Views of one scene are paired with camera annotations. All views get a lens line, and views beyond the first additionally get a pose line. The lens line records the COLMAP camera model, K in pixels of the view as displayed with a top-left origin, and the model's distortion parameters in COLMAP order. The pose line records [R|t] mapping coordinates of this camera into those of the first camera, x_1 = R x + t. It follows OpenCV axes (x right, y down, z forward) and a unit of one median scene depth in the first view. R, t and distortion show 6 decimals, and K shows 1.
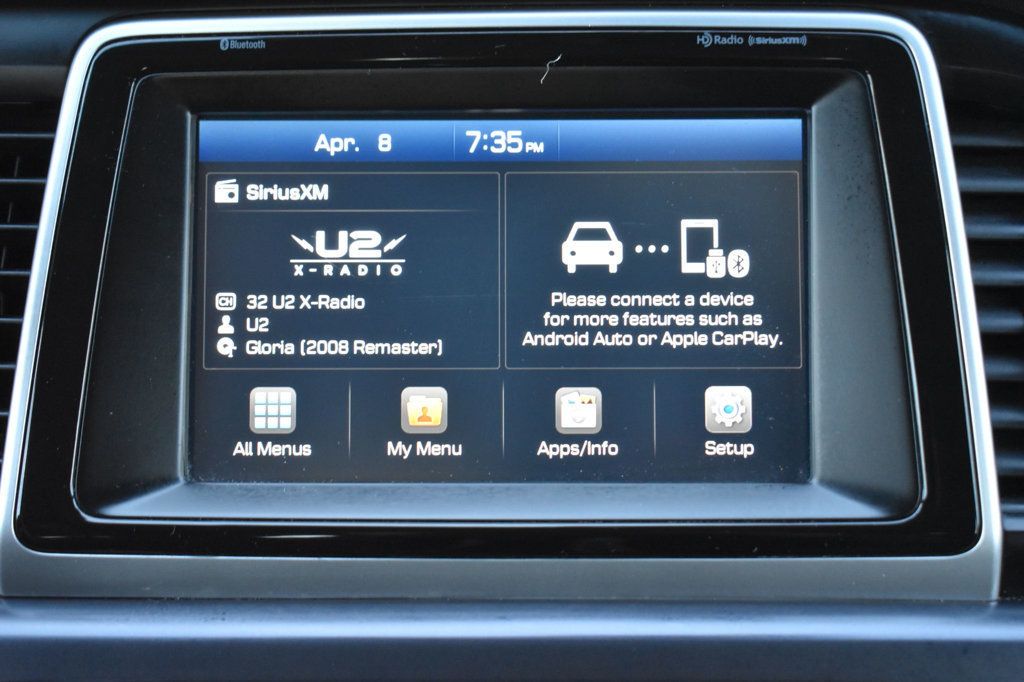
lens RADIAL K [[1877.7, 0, 510.6], [0, 1877.7, 352.0], [0, 0, 1]] dist [0.028233, 0.000000]
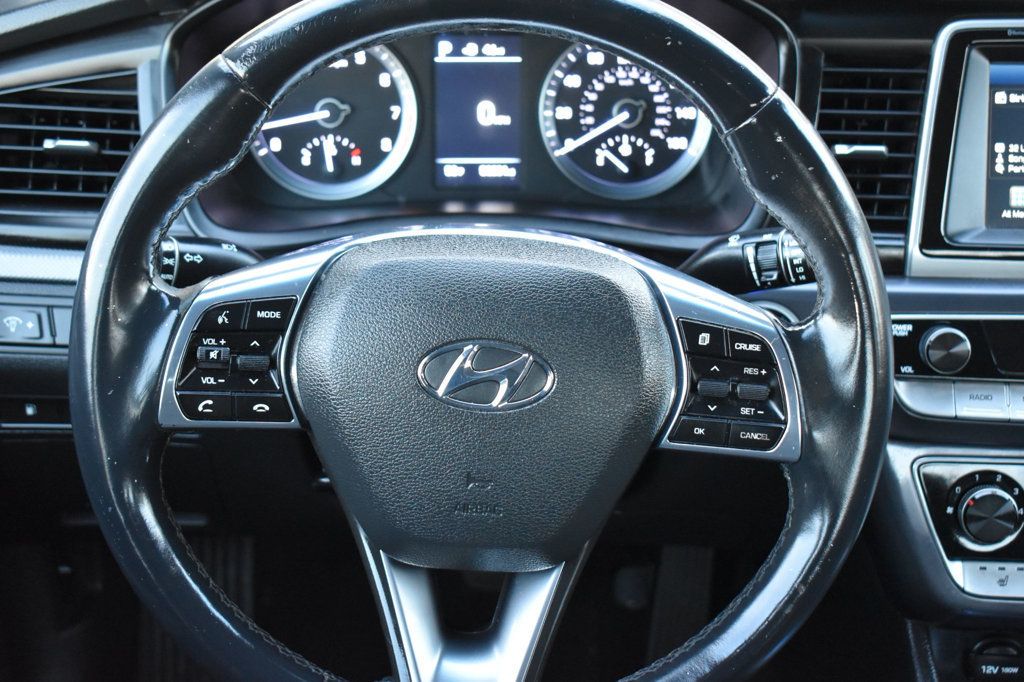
lens RADIAL K [[1644.9, 0, 511.3], [0, 1644.9, 348.8], [0, 0, 1]] dist [-0.016383, 0.000000]
pose [[0.999416, 0.015199, -0.030604, -0.674055], [-0.010406, 0.988468, 0.151070, -0.080197], [0.032547, -0.150664, 0.988049, -0.994619]]
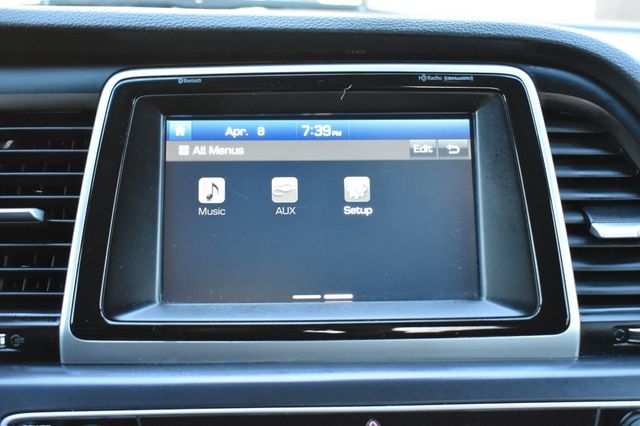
lens RADIAL K [[807.6, 0, 318.6], [0, 807.6, 213.9], [0, 0, 1]] dist [-0.055276, 0.000000]
pose [[0.998629, -0.006701, 0.051924, -0.051964], [0.011287, 0.996008, -0.088544, 0.051706], [-0.051124, 0.089008, 0.994718, 0.163446]]
